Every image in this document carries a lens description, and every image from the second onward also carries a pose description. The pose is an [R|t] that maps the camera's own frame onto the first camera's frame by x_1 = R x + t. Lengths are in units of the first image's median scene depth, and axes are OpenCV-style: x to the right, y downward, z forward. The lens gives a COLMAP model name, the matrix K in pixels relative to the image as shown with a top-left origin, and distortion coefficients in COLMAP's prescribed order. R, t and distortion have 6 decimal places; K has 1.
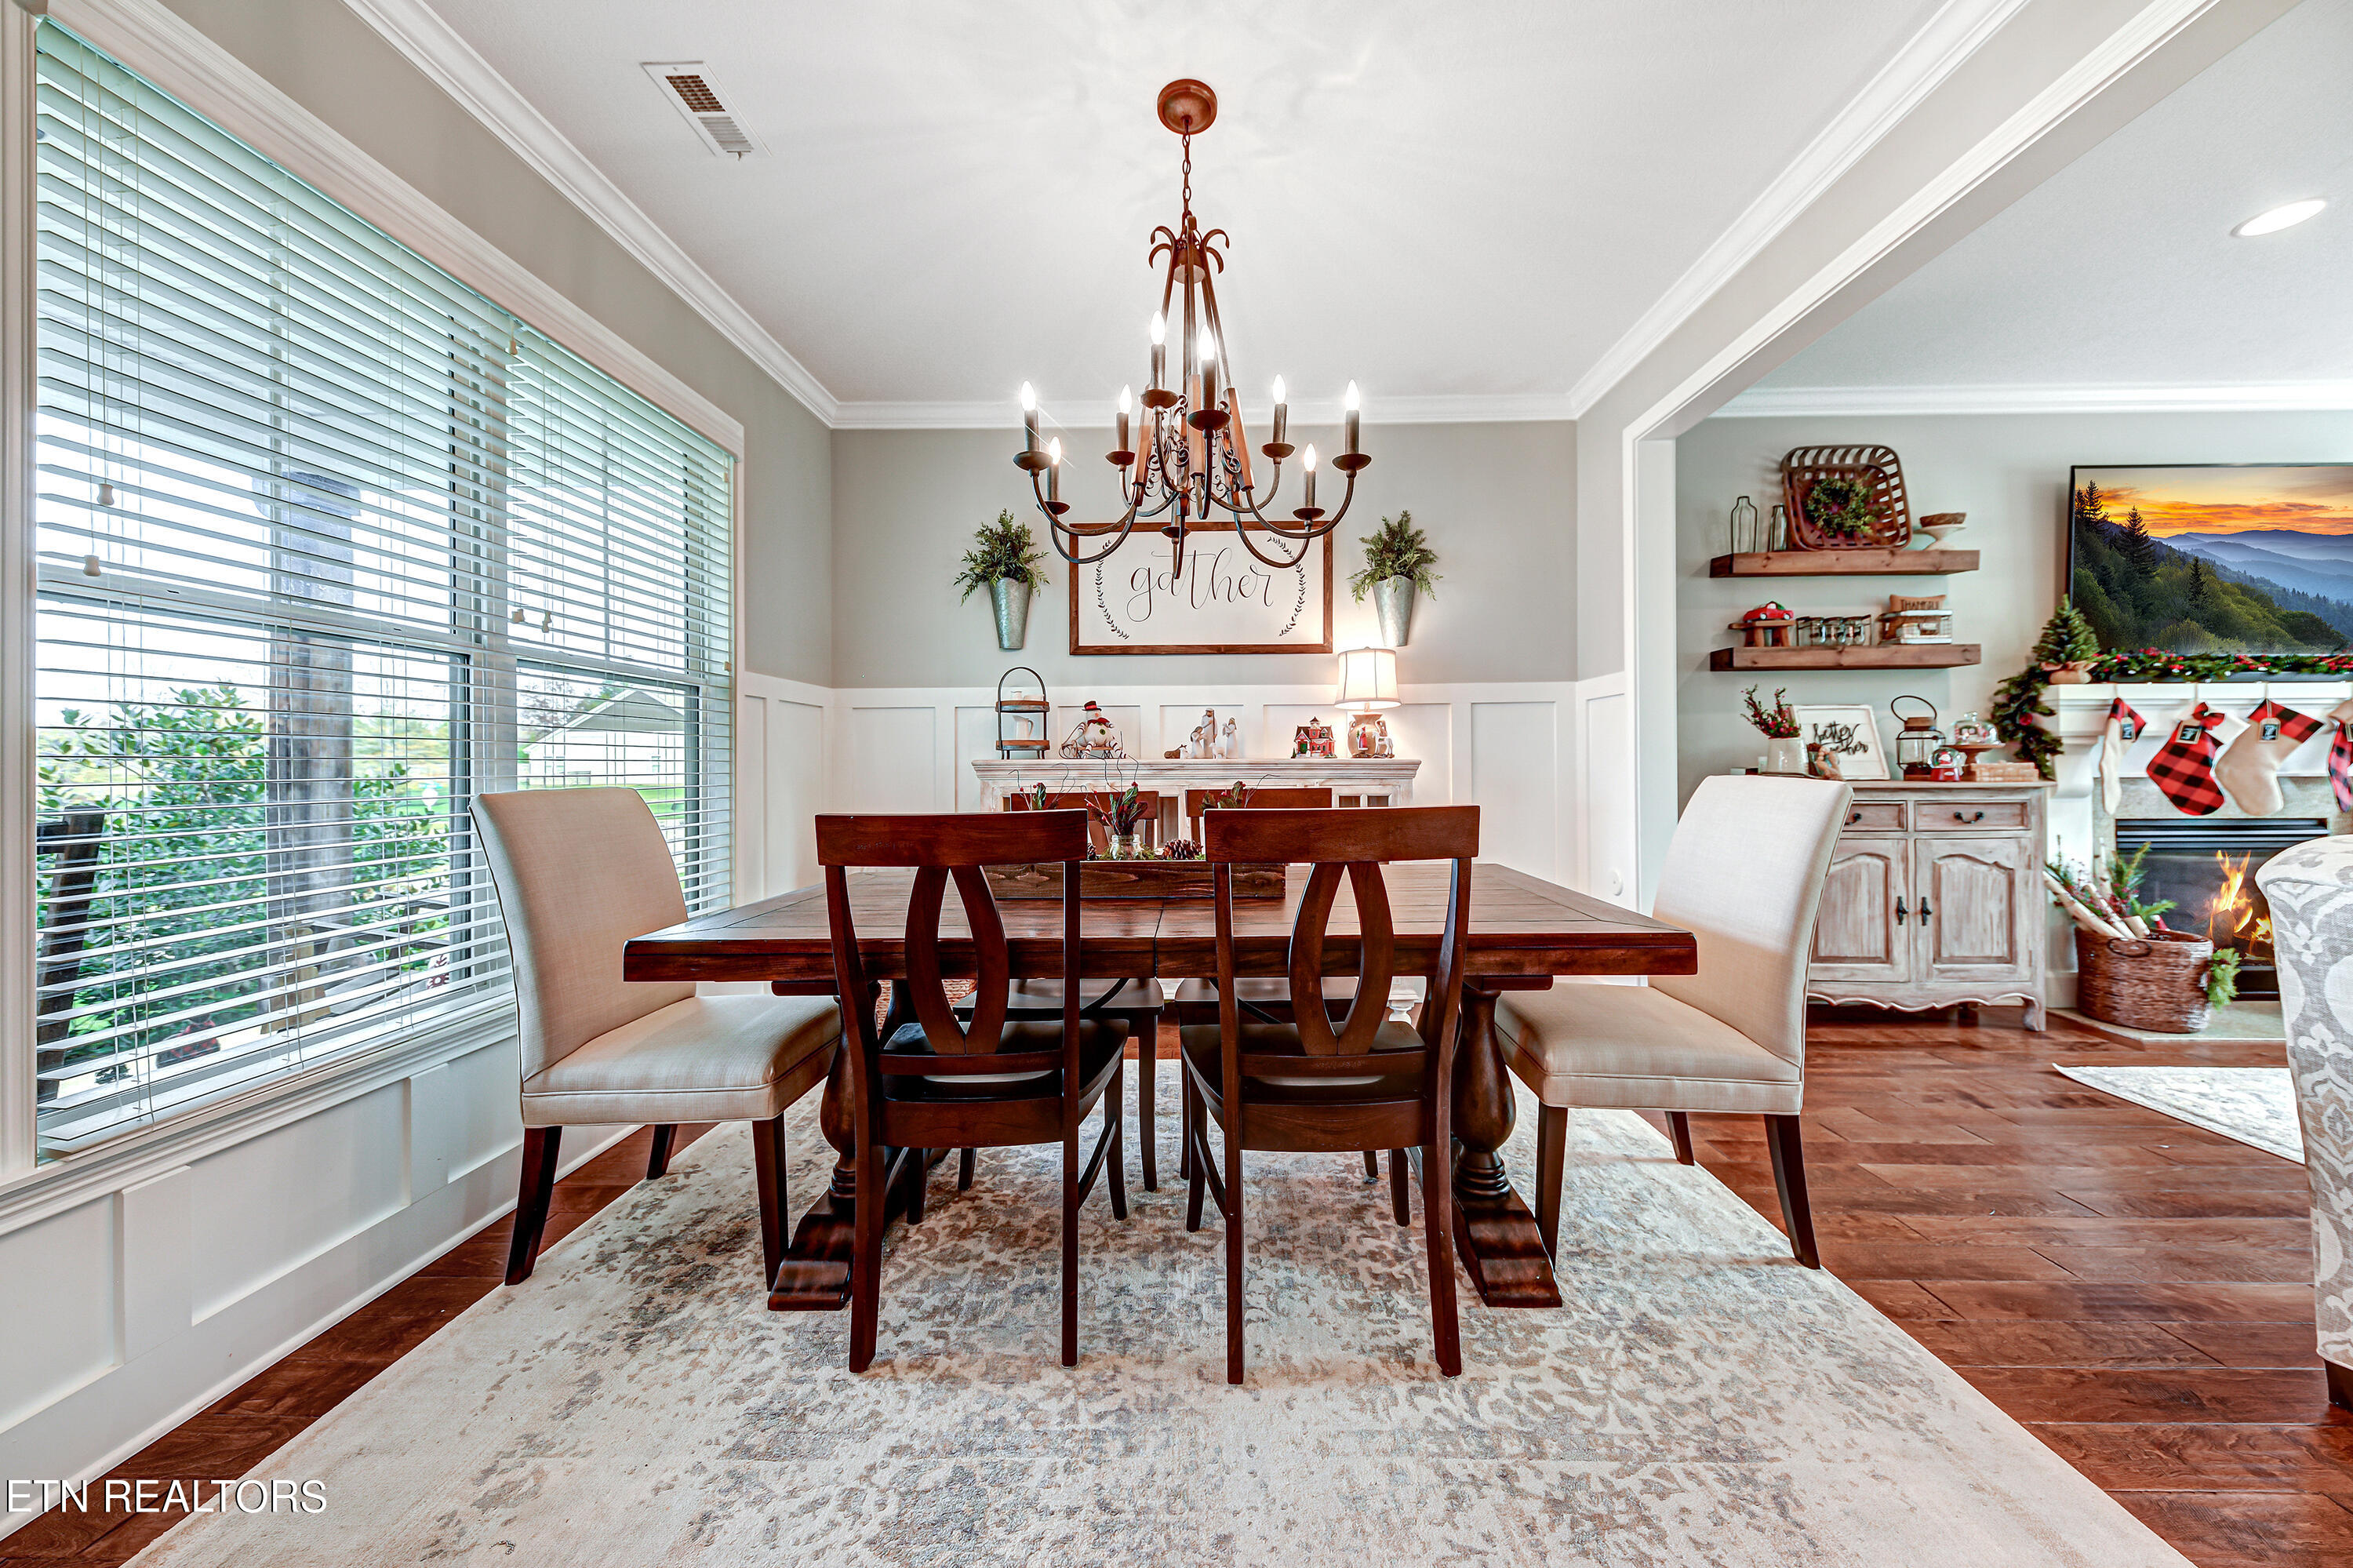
lens RADIAL K [[817.9, 0, 1181.1], [0, 817.9, 771.5], [0, 0, 1]] dist [0.010964, -0.005480]
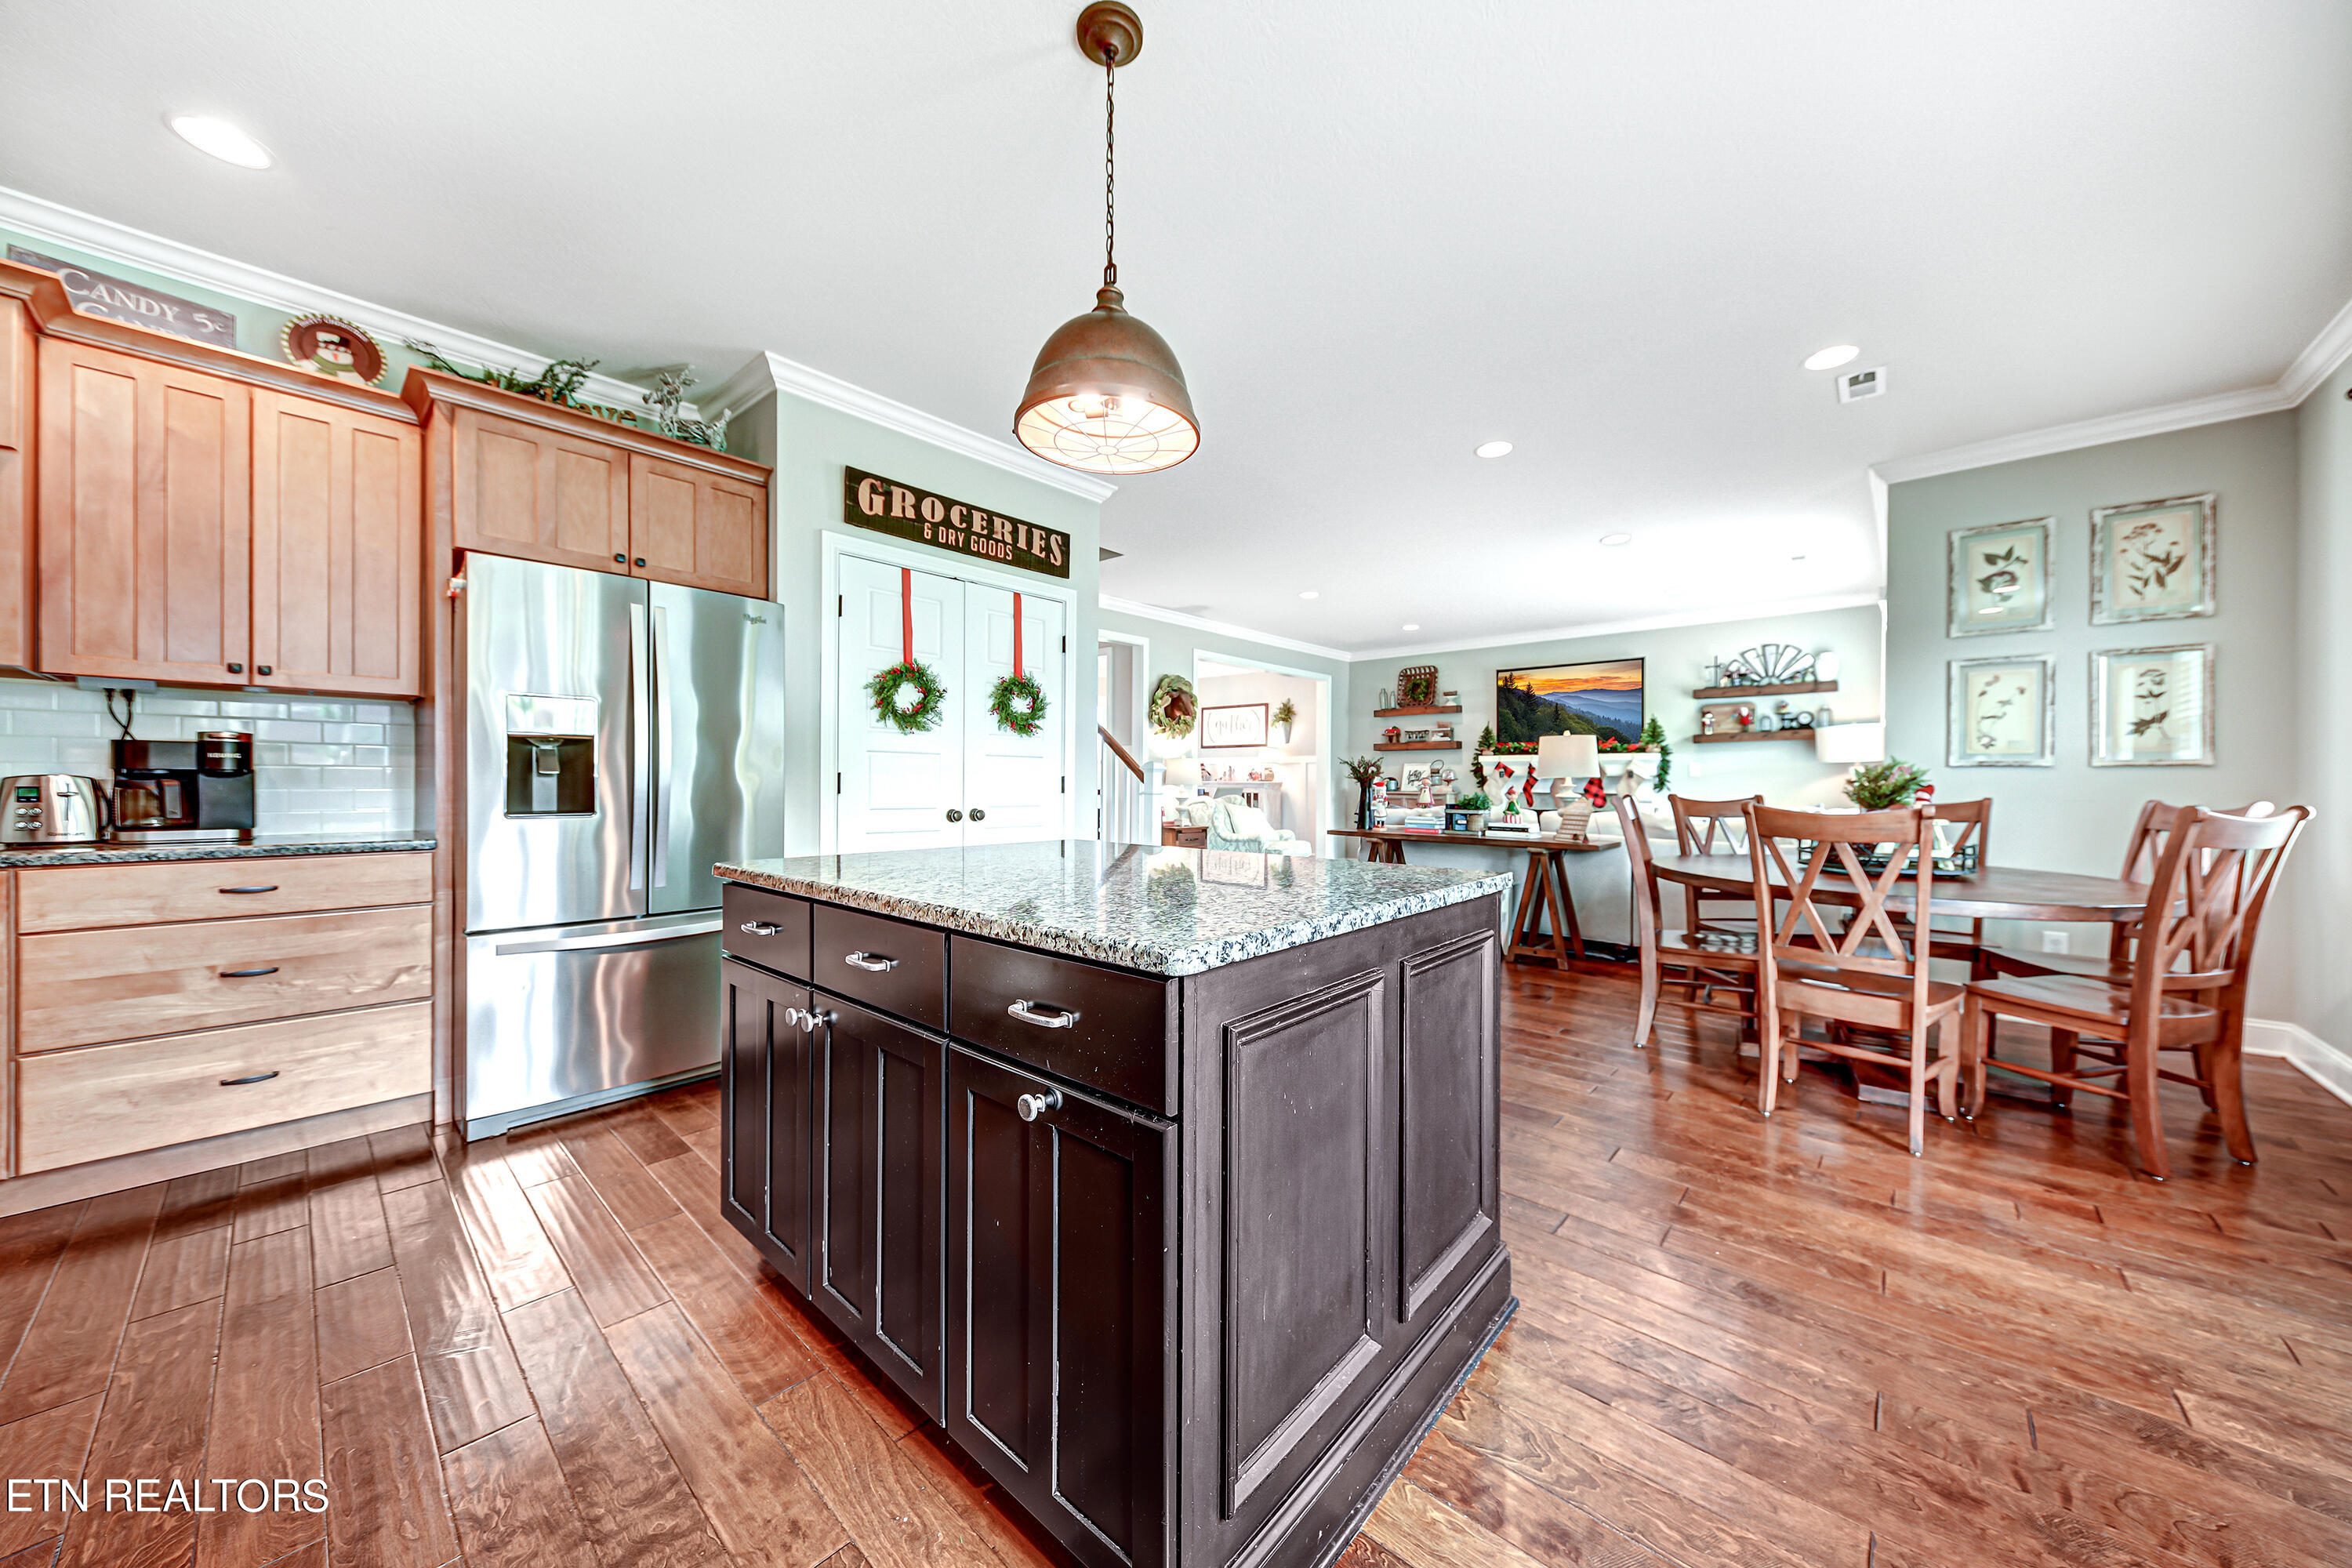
lens RADIAL K [[791.7, 0, 1194.8], [0, 791.7, 774.3], [0, 0, 1]] dist [0.000421, 0.000038]
pose [[0.771347, 0.004357, -0.636400, 1.970480], [-0.009950, 0.999937, -0.005213, -0.026247], [0.636337, 0.010353, 0.771342, -1.527250]]
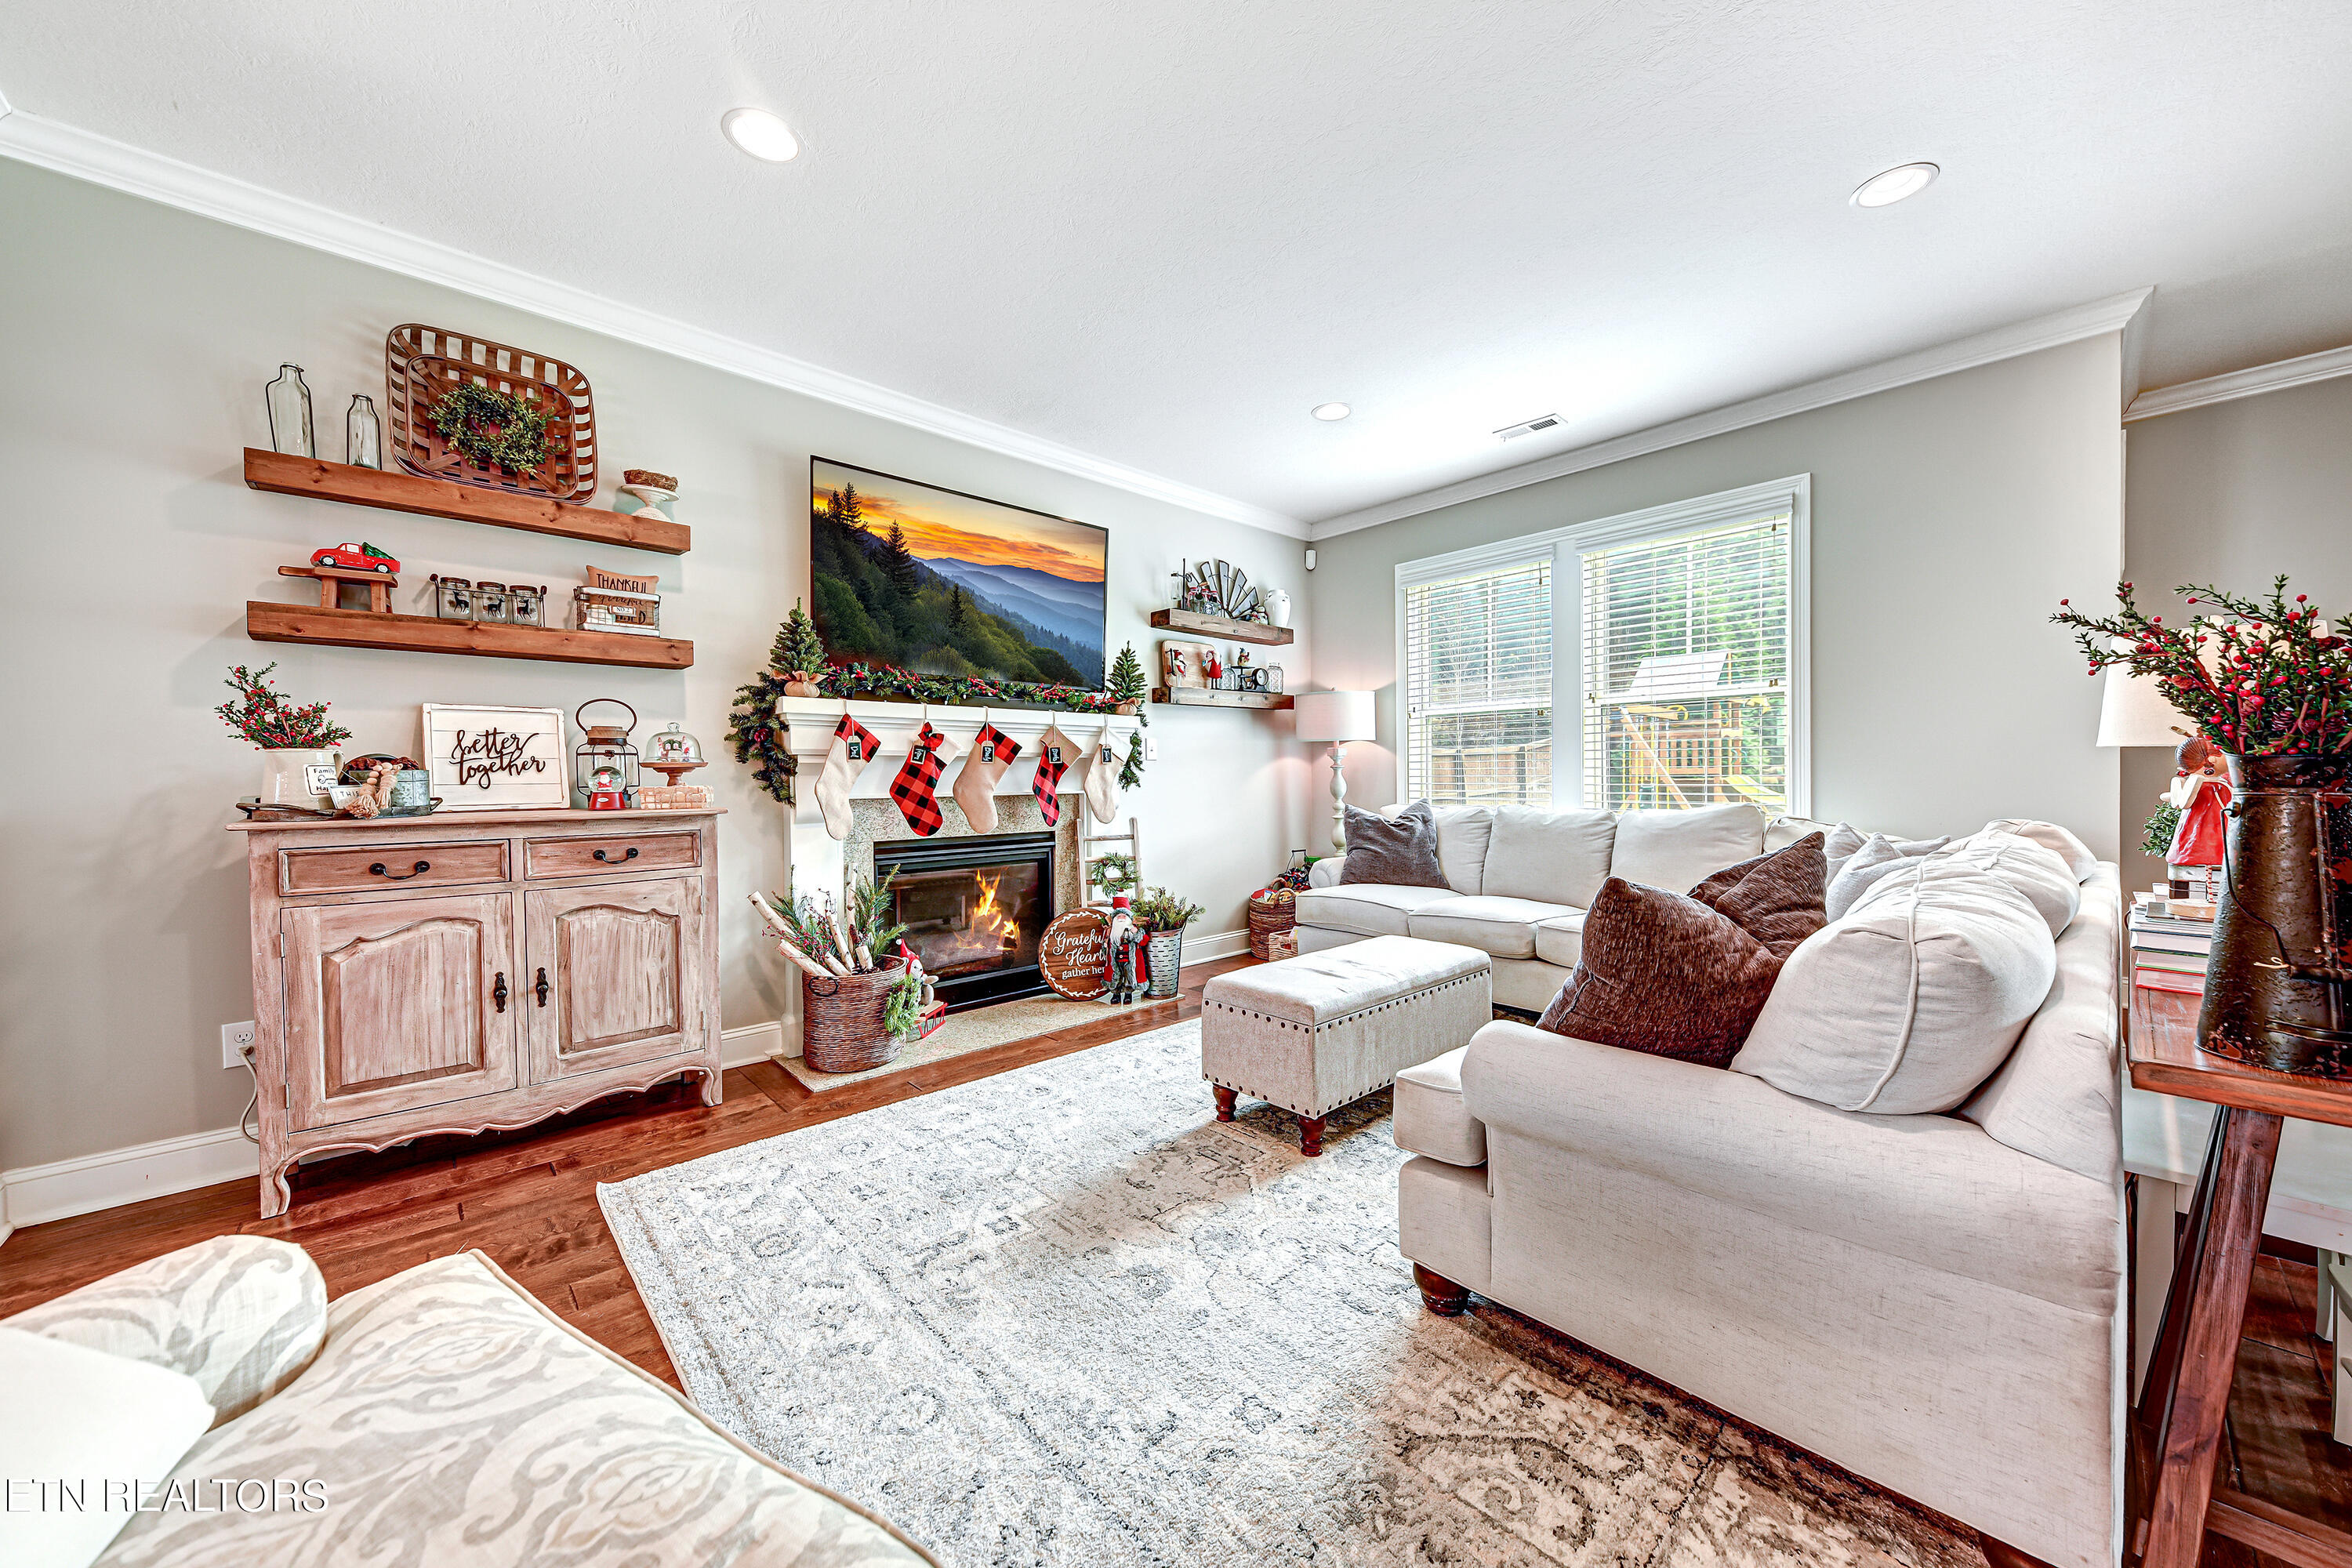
lens RADIAL K [[846.9, 0, 1175.0], [0, 846.9, 792.1], [0, 0, 1]] dist [0.027224, -0.006759]
pose [[0.713233, -0.013065, 0.700805, 0.720548], [0.008116, 0.999913, 0.010381, -0.008255], [-0.700880, -0.001716, 0.713277, 0.048073]]
